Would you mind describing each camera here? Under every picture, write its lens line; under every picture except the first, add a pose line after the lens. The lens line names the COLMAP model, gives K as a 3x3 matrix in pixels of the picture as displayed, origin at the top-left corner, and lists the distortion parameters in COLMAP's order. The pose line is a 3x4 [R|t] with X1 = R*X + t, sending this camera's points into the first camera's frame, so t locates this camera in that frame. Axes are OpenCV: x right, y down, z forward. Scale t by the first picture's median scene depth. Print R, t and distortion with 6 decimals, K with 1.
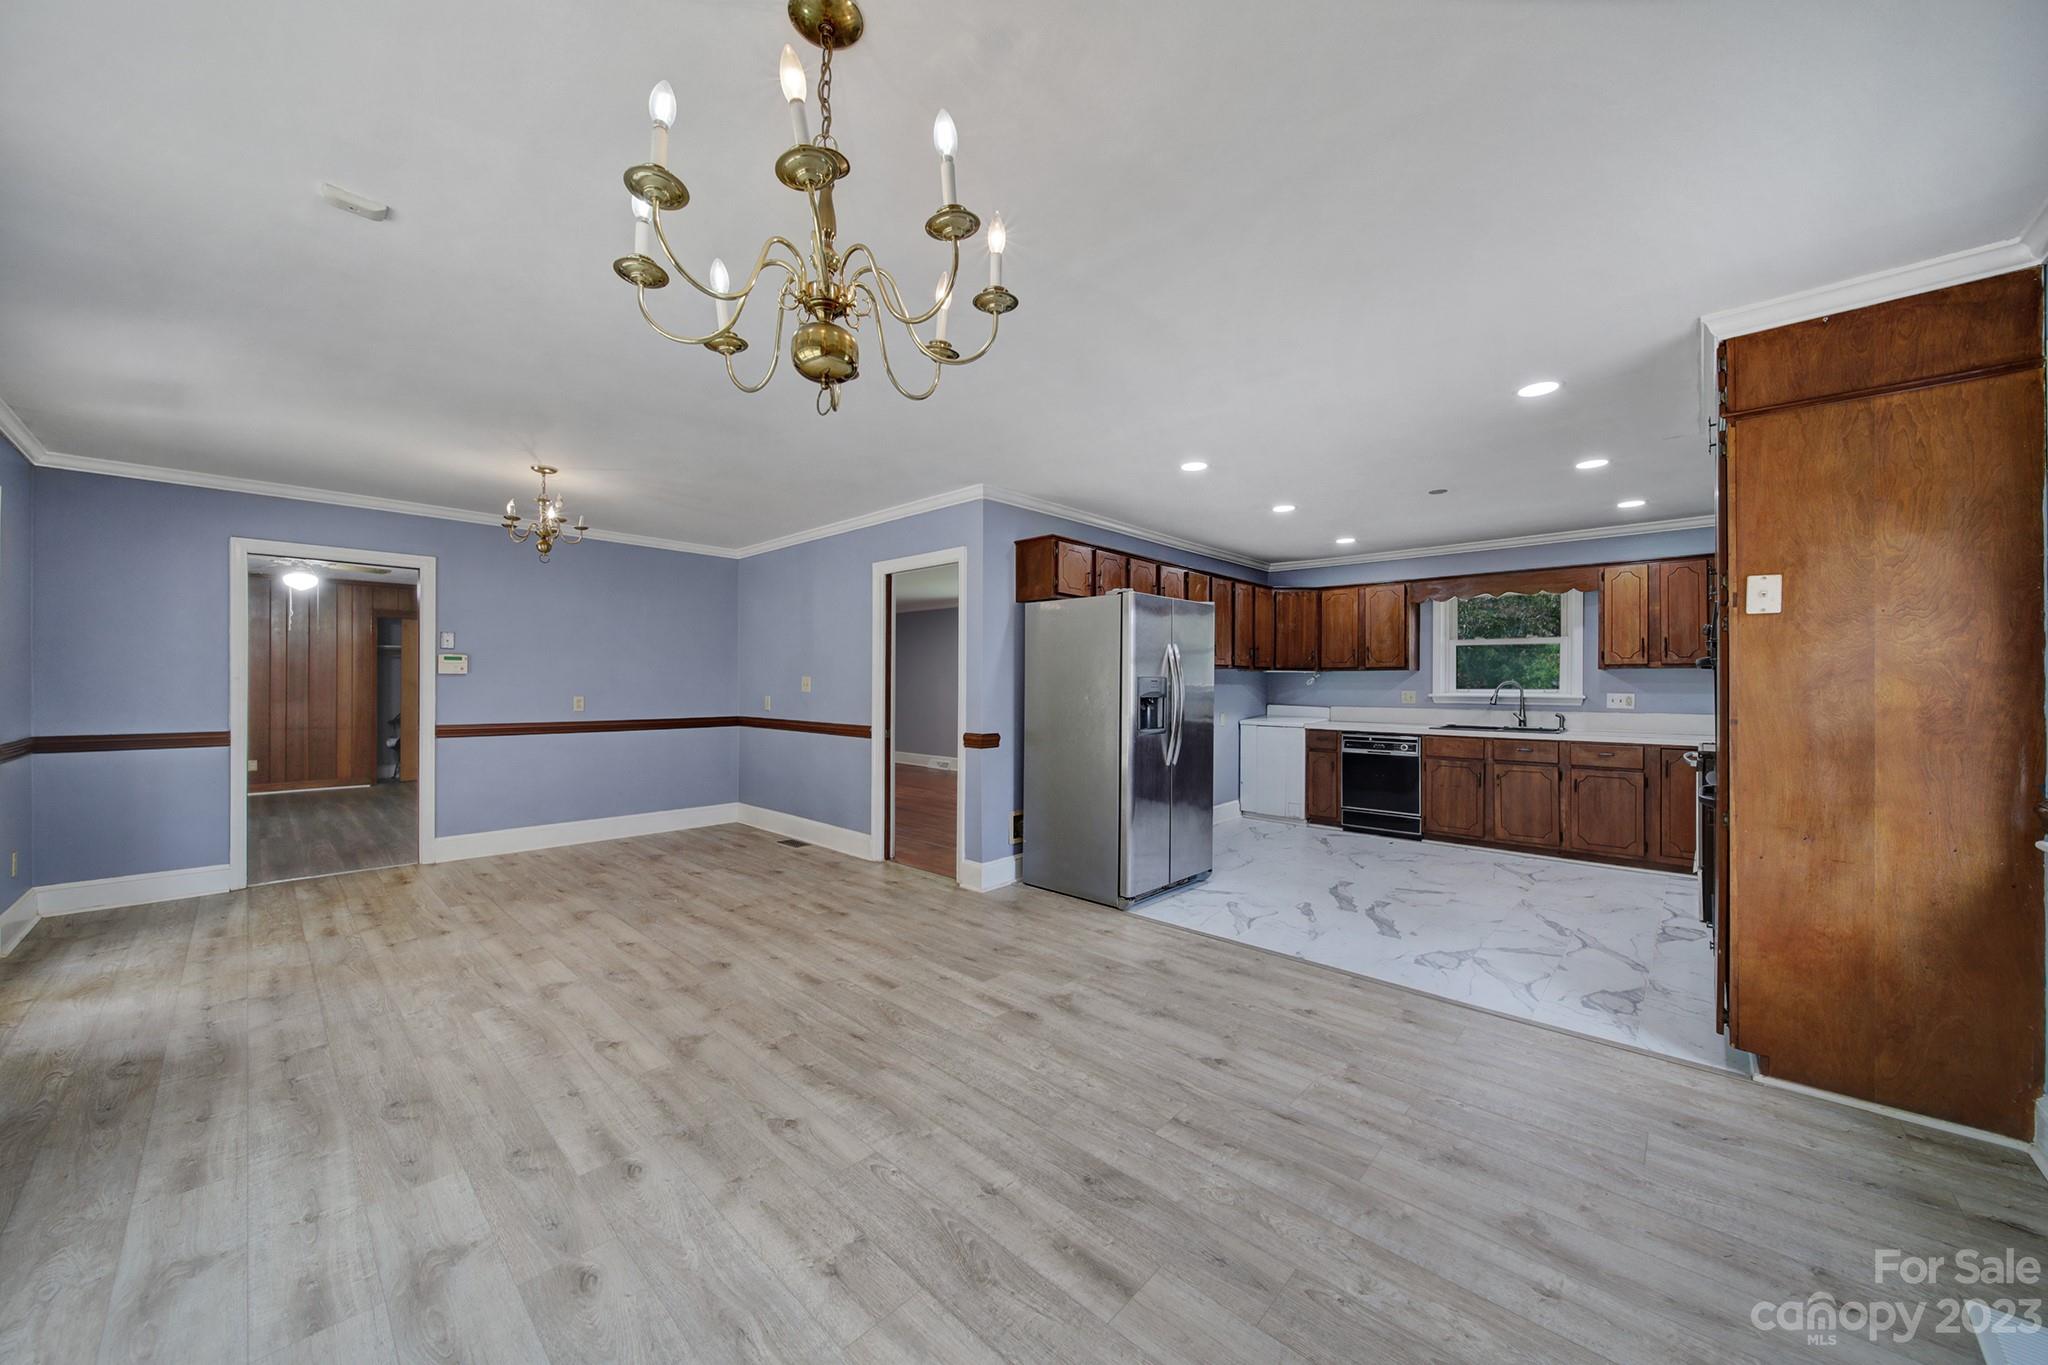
lens RADIAL K [[724.3, 0, 1024.0], [0, 724.3, 682.5], [0, 0, 1]] dist [-0.000703, -0.000221]
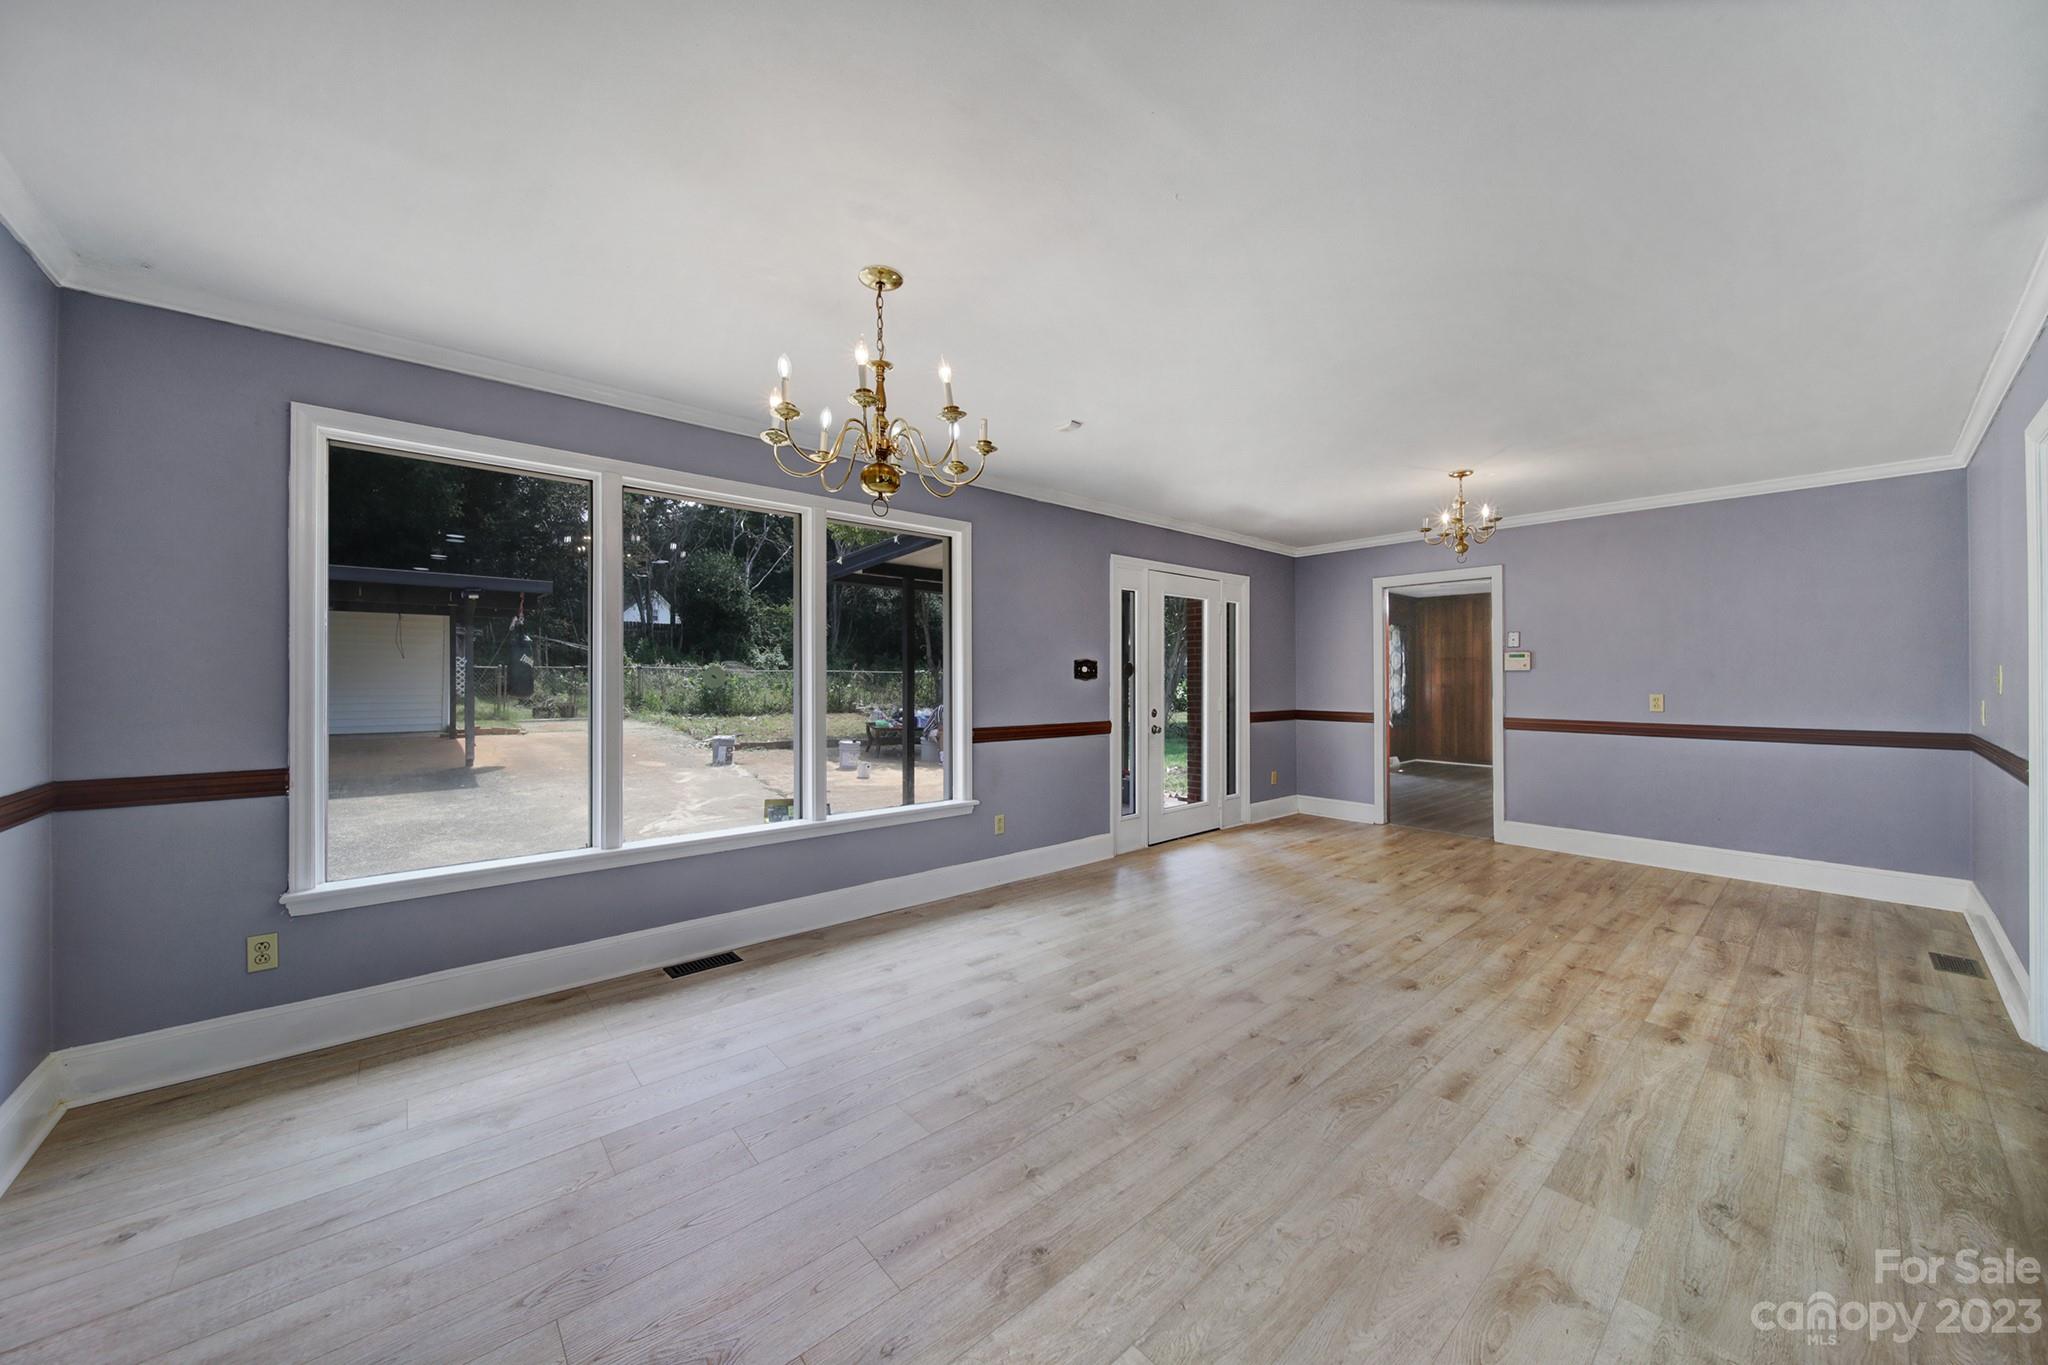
lens RADIAL K [[720.5, 0, 1023.4], [0, 720.5, 670.9], [0, 0, 1]] dist [-0.002404, -0.000660]
pose [[-0.106602, -0.014913, -0.994190, 0.436904], [0.001607, 0.999884, -0.015171, 0.005291], [0.994300, -0.003215, -0.106566, 0.494511]]
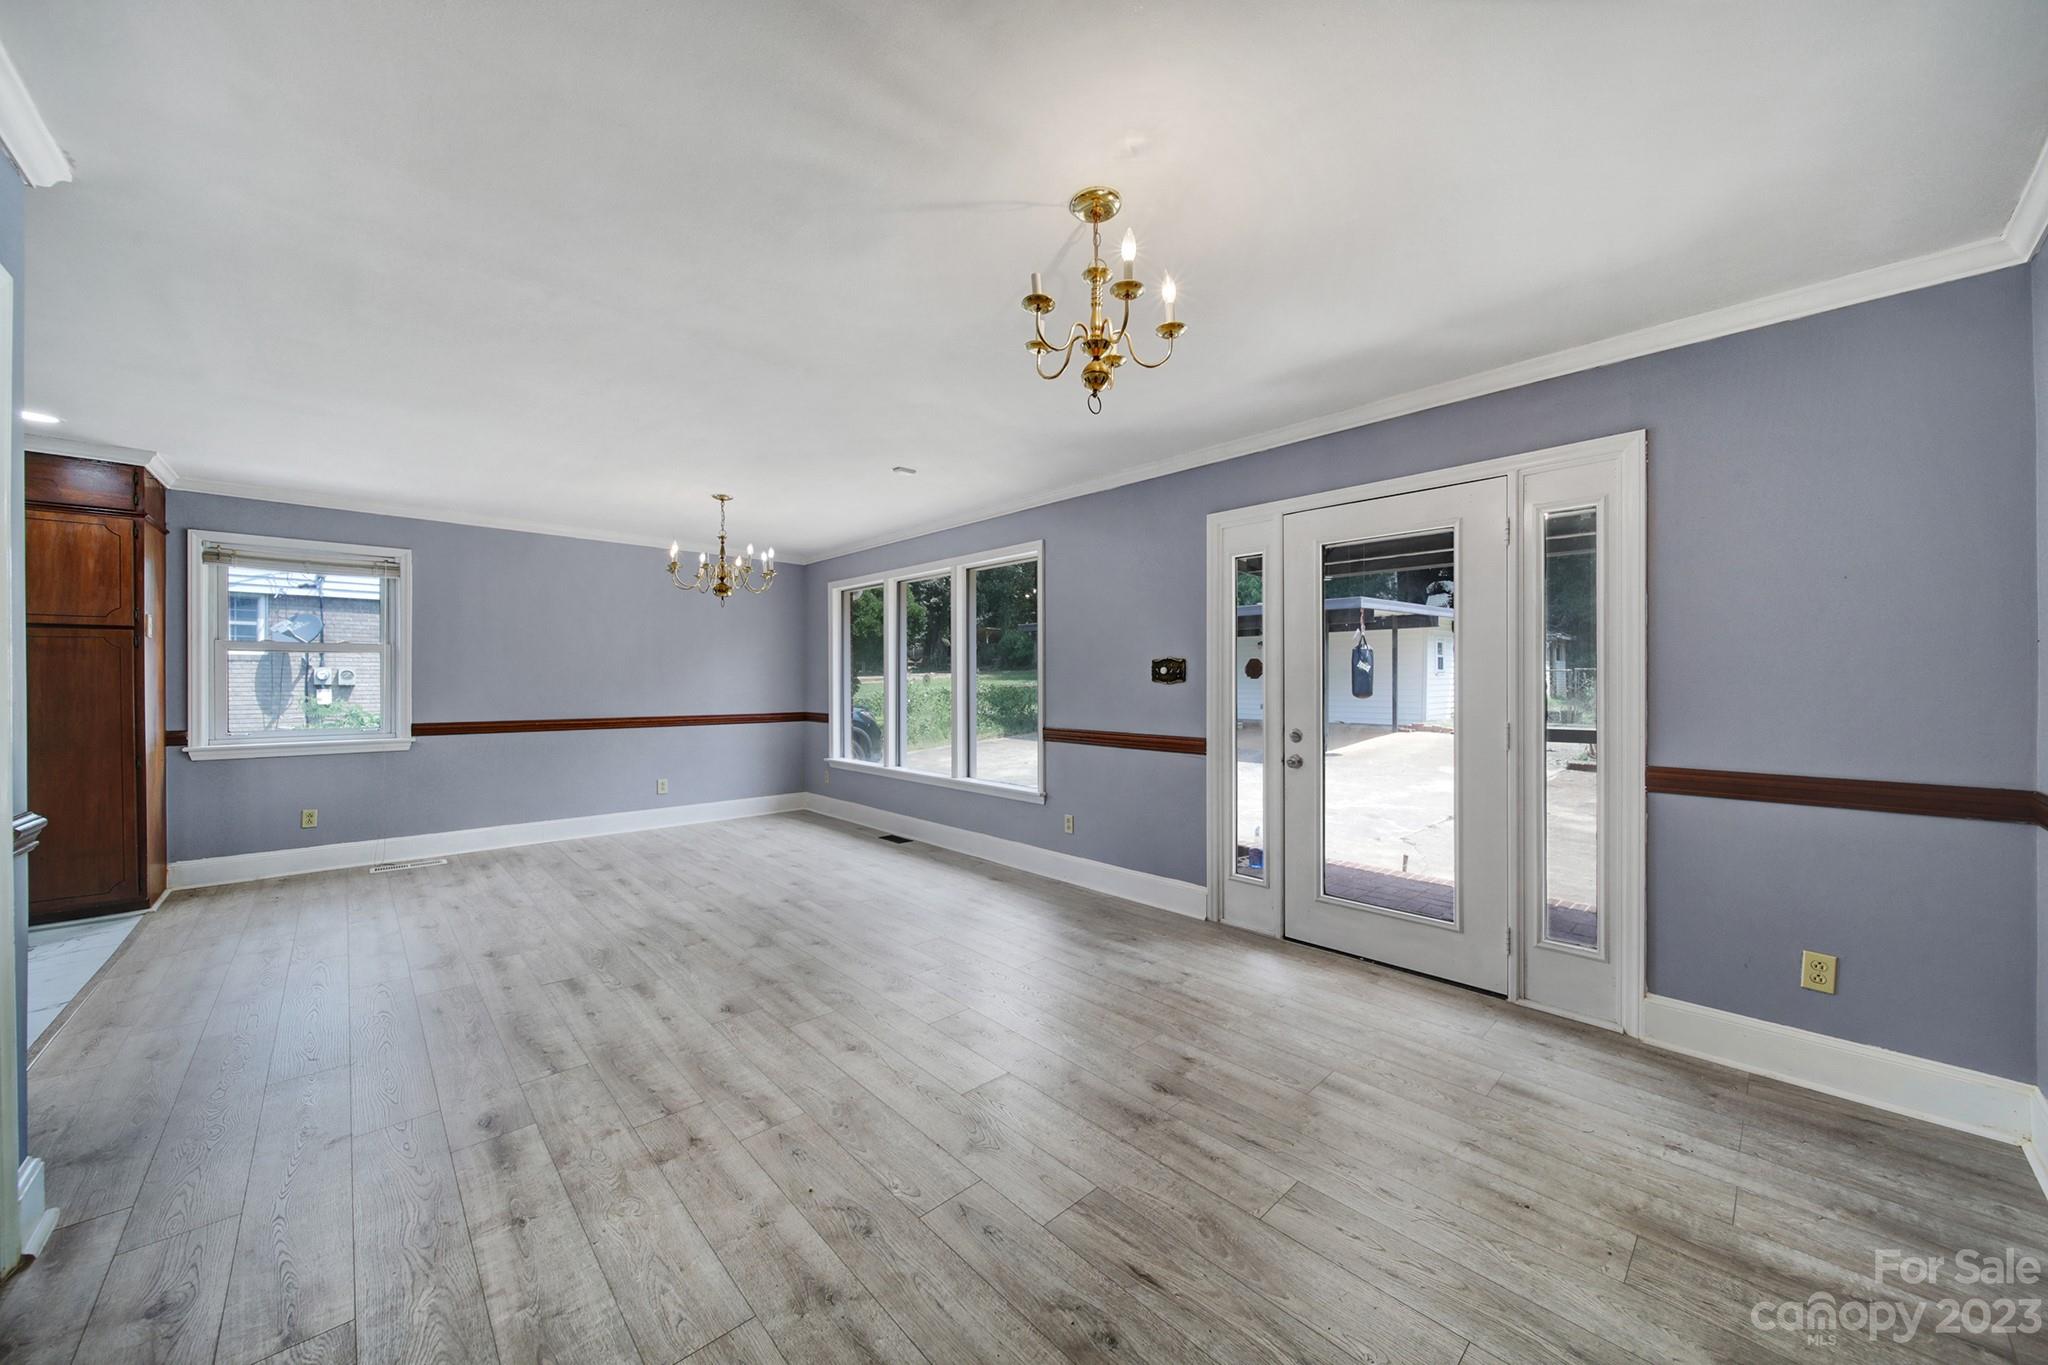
lens RADIAL K [[724.3, 0, 1024.0], [0, 724.3, 682.5], [0, 0, 1]] dist [-0.000703, -0.000221]
pose [[-0.997782, -0.004143, 0.066439, -0.661090], [-0.004188, 0.999991, -0.000543, 0.002059], [-0.066436, -0.000820, -0.997790, 1.478978]]
